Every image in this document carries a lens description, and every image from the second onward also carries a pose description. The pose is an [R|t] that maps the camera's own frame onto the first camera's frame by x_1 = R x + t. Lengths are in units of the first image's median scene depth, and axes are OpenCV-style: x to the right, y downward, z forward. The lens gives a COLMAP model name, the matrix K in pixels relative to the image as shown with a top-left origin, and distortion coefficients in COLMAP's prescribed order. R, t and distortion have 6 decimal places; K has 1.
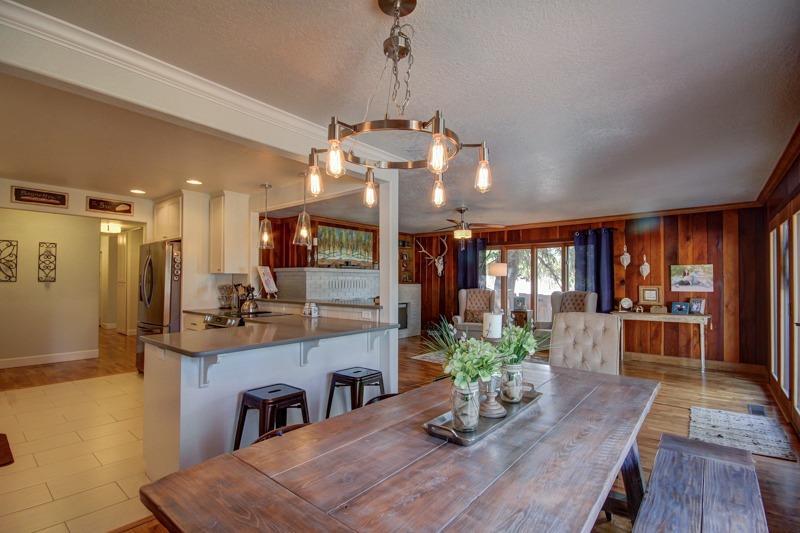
lens RADIAL K [[374.1, 0, 406.0], [0, 374.1, 270.7], [0, 0, 1]] dist [-0.010116, -0.002170]
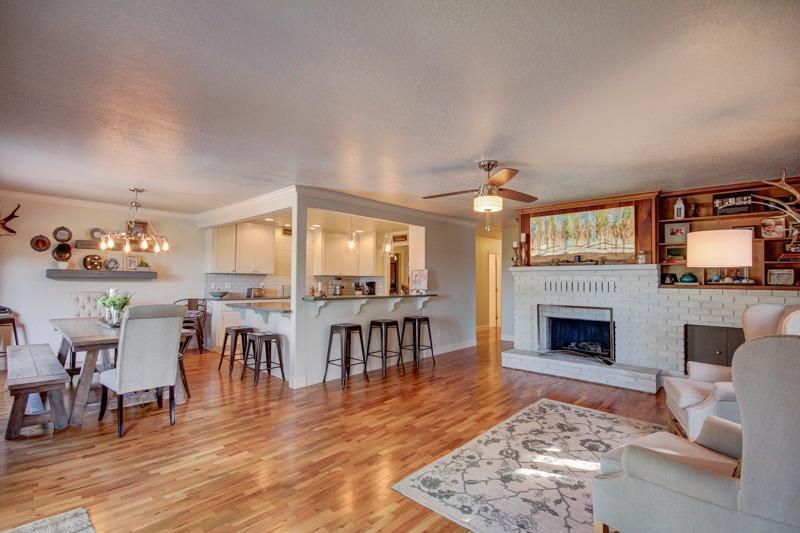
lens RADIAL K [[374.1, 0, 400.6], [0, 374.1, 272.5], [0, 0, 1]] dist [-0.010116, -0.002170]
pose [[-0.073602, -0.026113, -0.996946, 0.782404], [0.017915, 0.999461, -0.027502, 0.029108], [0.997127, -0.019884, -0.073094, 0.915119]]
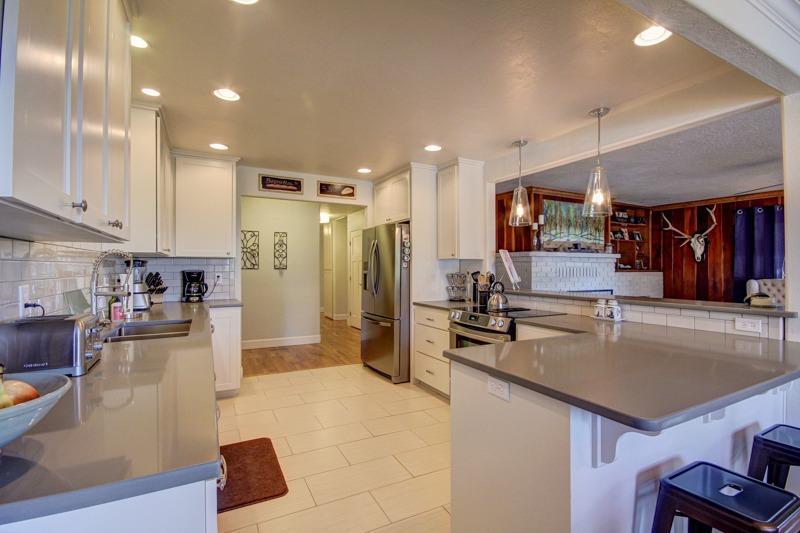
lens RADIAL K [[374.1, 0, 402.3], [0, 374.1, 266.3], [0, 0, 1]] dist [-0.010116, -0.002170]
pose [[0.918113, -0.002936, -0.396308, -0.235115], [0.011472, 0.999750, 0.019172, 0.005150], [0.396153, -0.022148, 0.917917, 0.162137]]
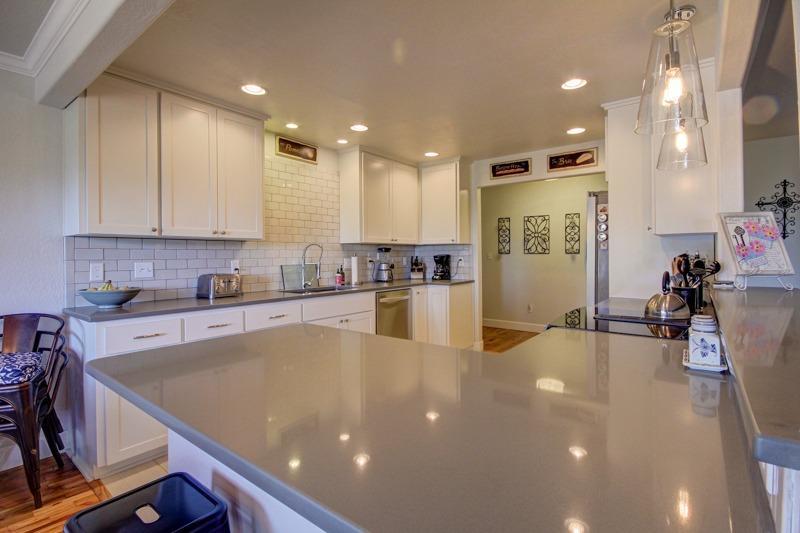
lens RADIAL K [[374.1, 0, 399.9], [0, 374.1, 259.7], [0, 0, 1]] dist [-0.010116, -0.002170]
pose [[0.015959, 0.010350, -0.999819, 0.013207], [0.034223, 0.999355, 0.010891, 0.020303], [0.999287, -0.034390, 0.015595, 0.544378]]
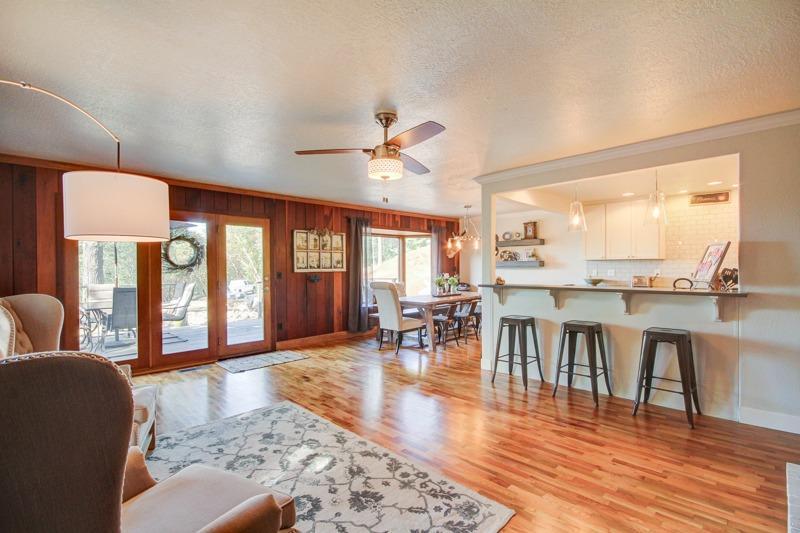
lens RADIAL K [[374.1, 0, 396.8], [0, 374.1, 267.8], [0, 0, 1]] dist [-0.010116, -0.002170]
pose [[-0.993248, -0.000036, 0.116011, 0.075881], [-0.002855, 0.999705, -0.024139, 0.043377], [-0.115976, -0.024307, -0.992955, 1.512207]]
